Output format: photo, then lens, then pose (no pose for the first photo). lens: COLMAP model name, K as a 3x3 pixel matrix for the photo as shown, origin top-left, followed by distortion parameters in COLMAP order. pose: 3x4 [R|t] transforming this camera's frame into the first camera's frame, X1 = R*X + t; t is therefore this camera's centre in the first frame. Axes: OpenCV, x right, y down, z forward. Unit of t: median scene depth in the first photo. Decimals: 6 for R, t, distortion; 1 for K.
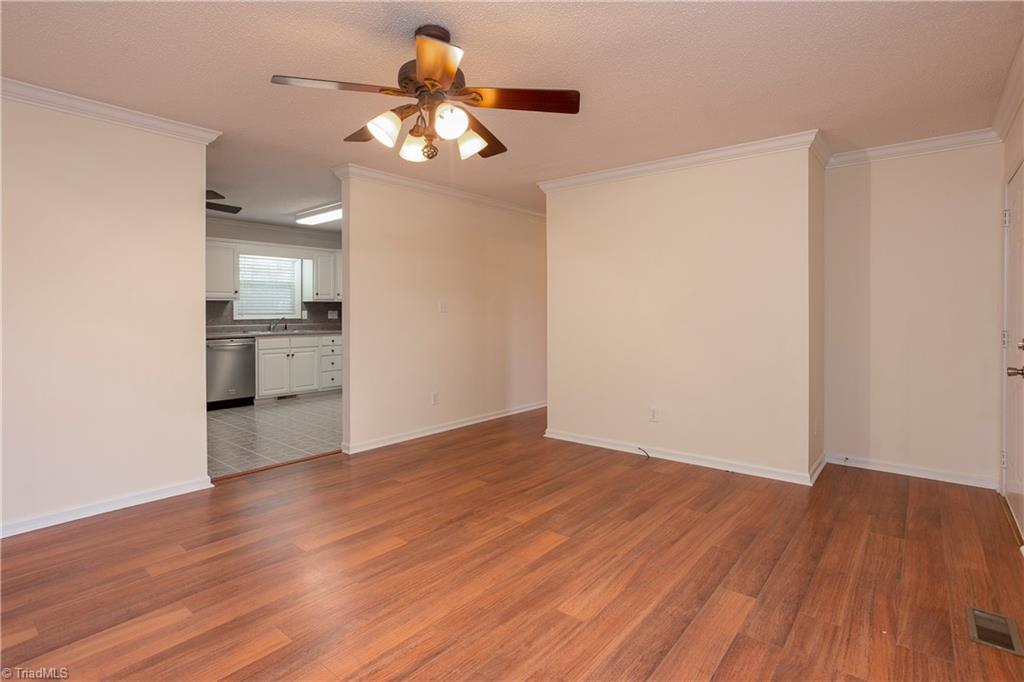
lens RADIAL K [[508.4, 0, 499.0], [0, 508.4, 311.1], [0, 0, 1]] dist [-0.041253, 0.020379]
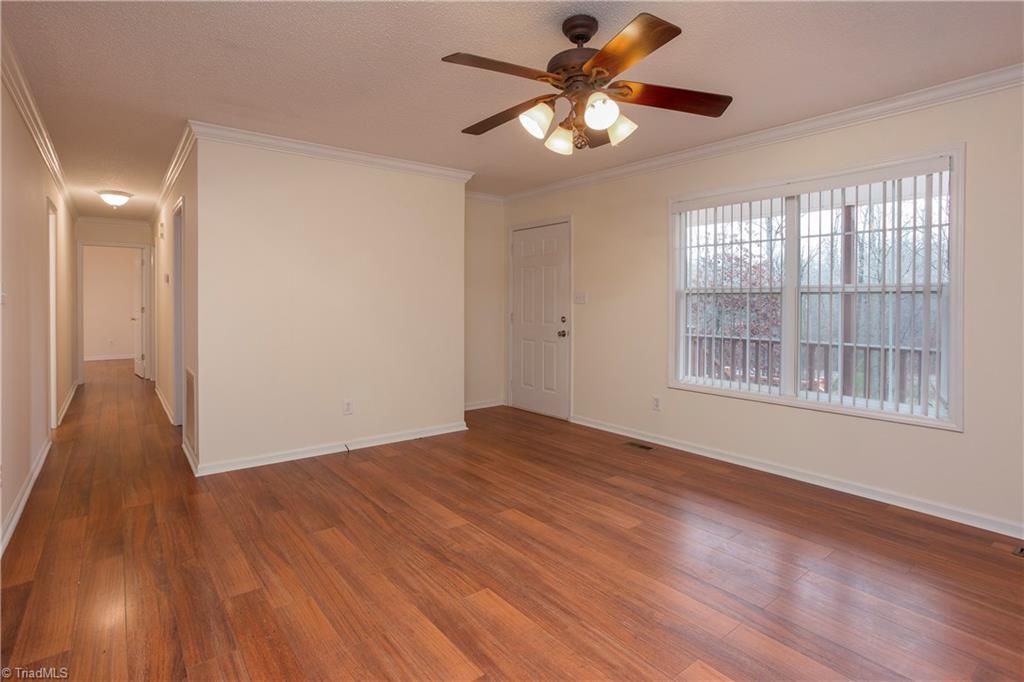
lens RADIAL K [[508.4, 0, 499.0], [0, 508.4, 311.1], [0, 0, 1]] dist [-0.041253, 0.020379]
pose [[0.217580, -0.013060, 0.975955, -0.954879], [-0.001300, 0.999906, 0.013671, 0.003324], [-0.976042, -0.004243, 0.217542, 0.804696]]
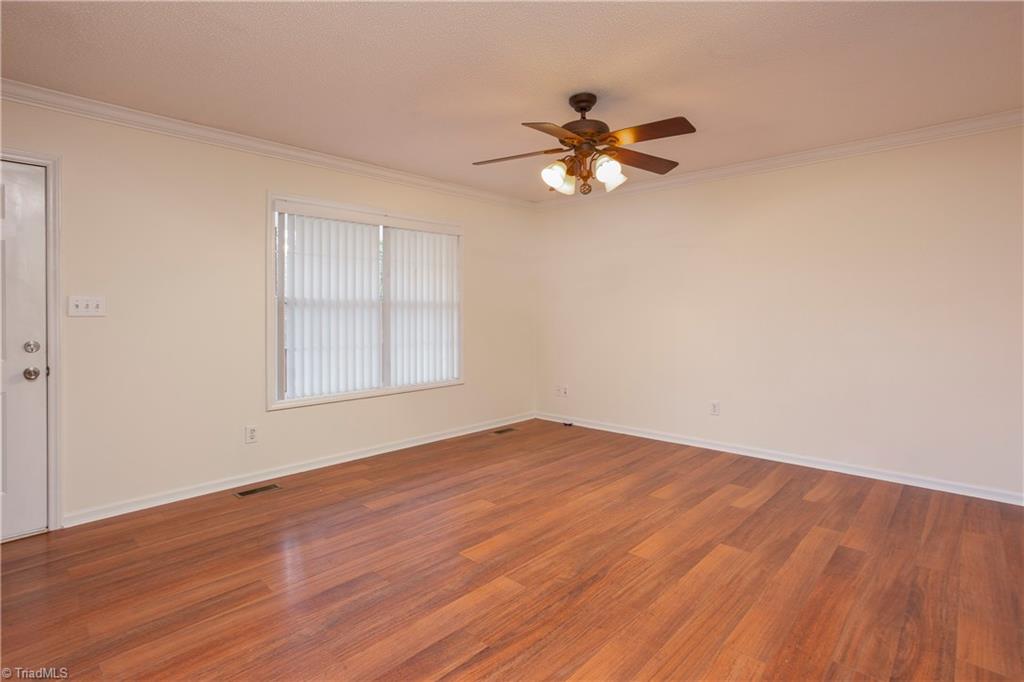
lens RADIAL K [[508.4, 0, 499.0], [0, 508.4, 311.1], [0, 0, 1]] dist [-0.041253, 0.020379]
pose [[-0.997532, 0.007489, 0.069817, -0.005376], [0.007211, 0.999965, -0.004233, 0.001916], [-0.069847, -0.003719, -0.997551, 1.967104]]
